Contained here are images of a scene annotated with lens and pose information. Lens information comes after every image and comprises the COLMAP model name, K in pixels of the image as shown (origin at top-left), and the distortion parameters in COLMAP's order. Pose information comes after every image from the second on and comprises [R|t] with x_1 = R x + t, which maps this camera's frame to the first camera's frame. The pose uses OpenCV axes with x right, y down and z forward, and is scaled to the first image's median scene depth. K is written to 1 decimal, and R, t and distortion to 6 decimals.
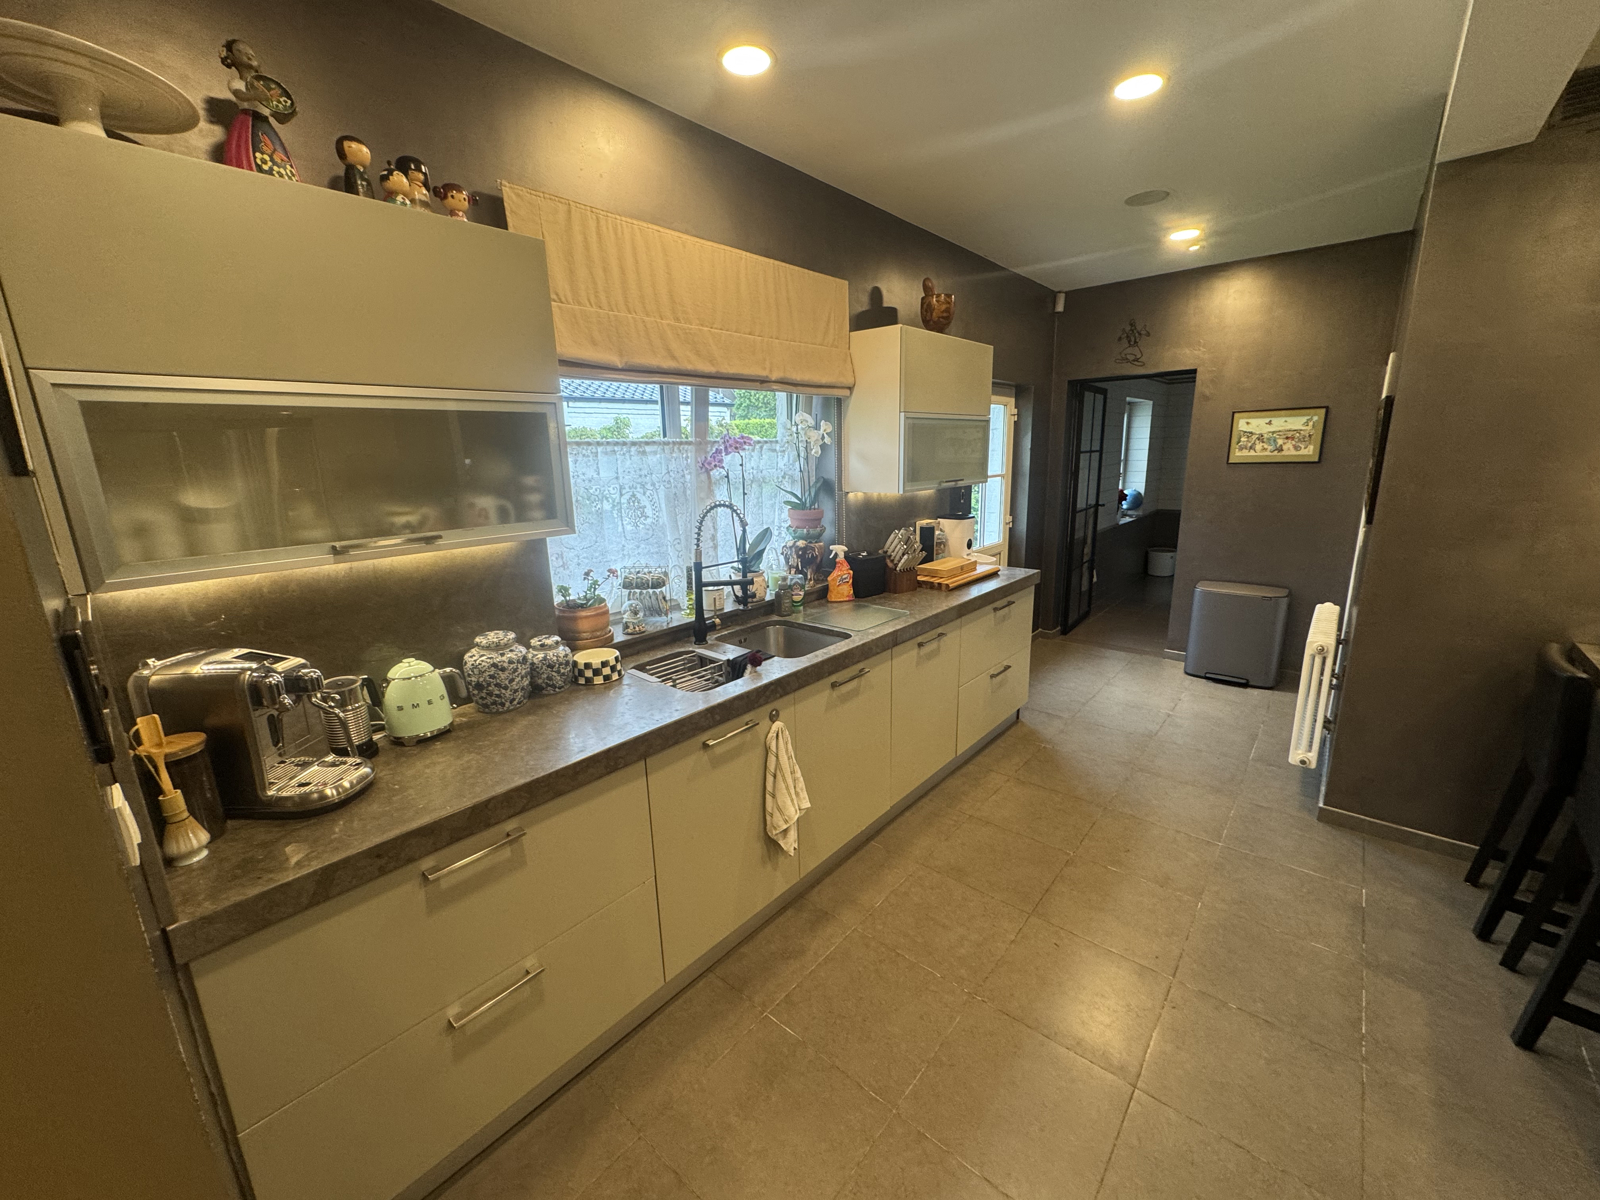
lens RADIAL K [[637.0, 0, 800.0], [0, 637.0, 600.0], [0, 0, 1]] dist [-0.000064, -0.000011]
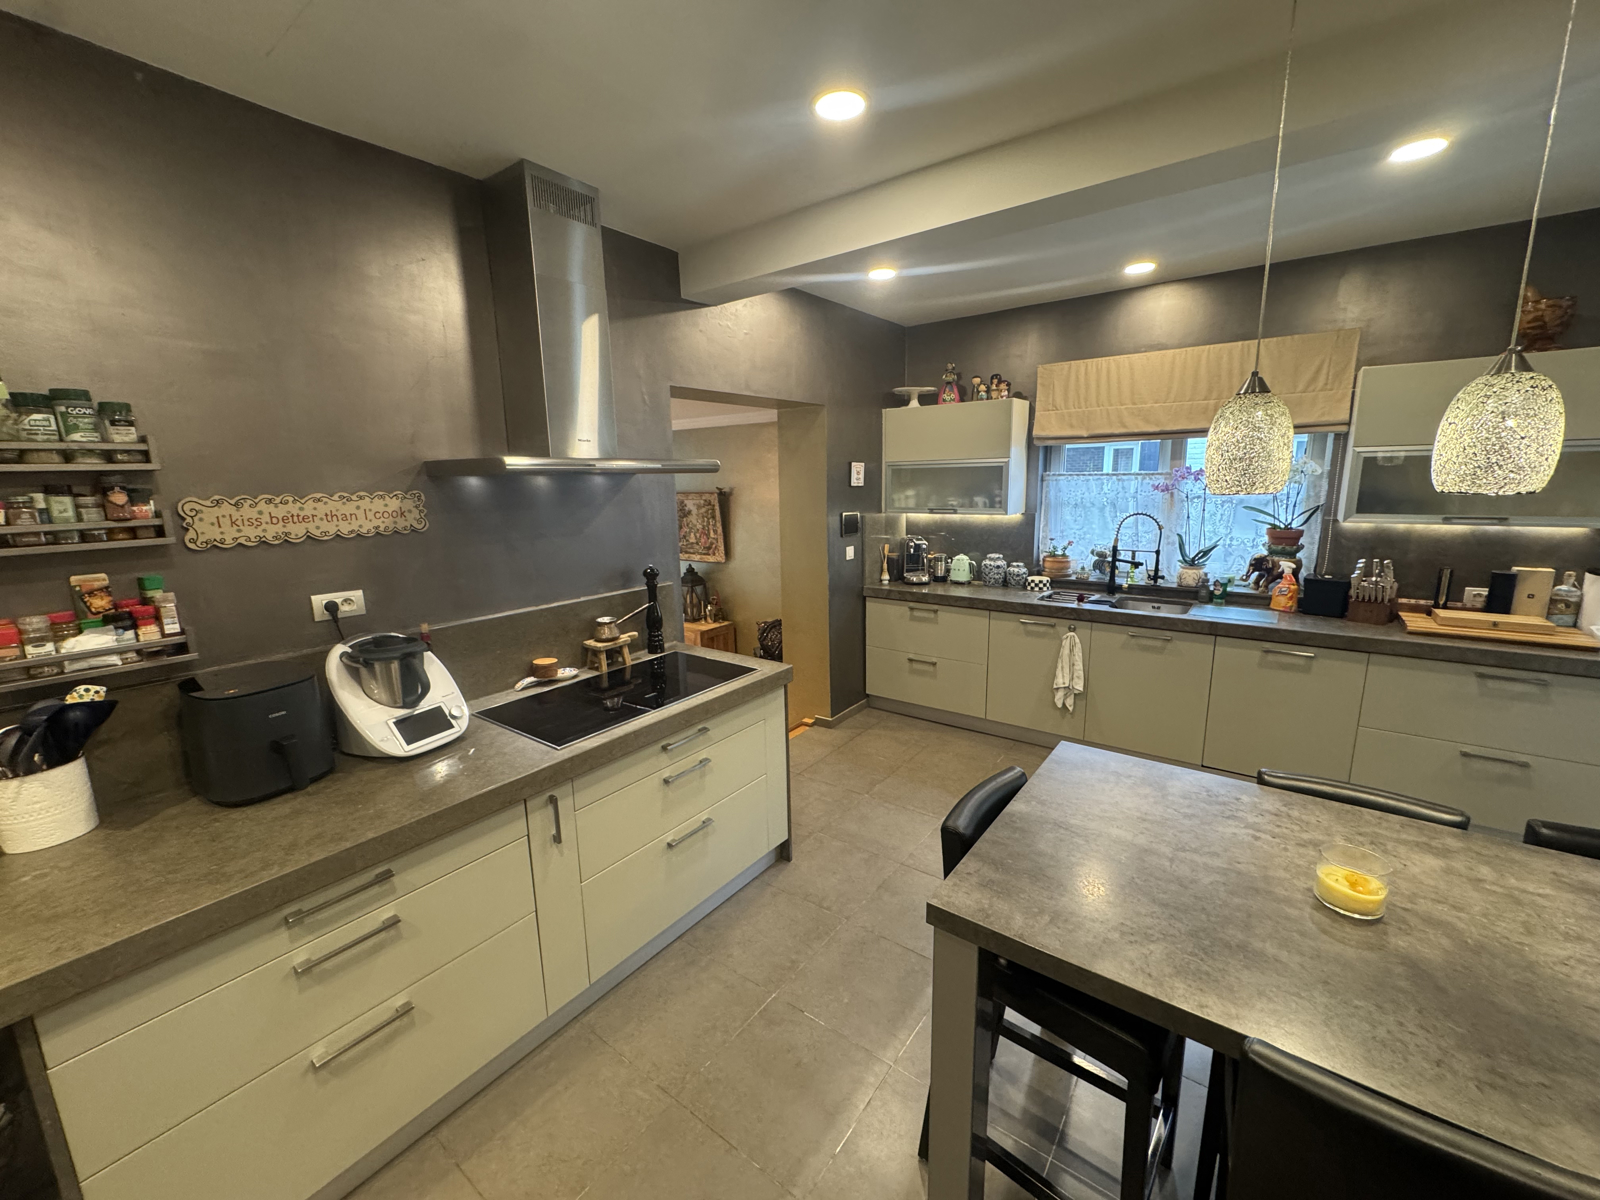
lens RADIAL K [[637.0, 0, 800.0], [0, 637.0, 600.0], [0, 0, 1]] dist [-0.000064, -0.000011]
pose [[0.067115, 0.221510, -0.972846, 1.634501], [-0.205898, 0.957132, 0.203727, -0.104971], [0.976269, 0.186633, 0.109846, 0.034867]]
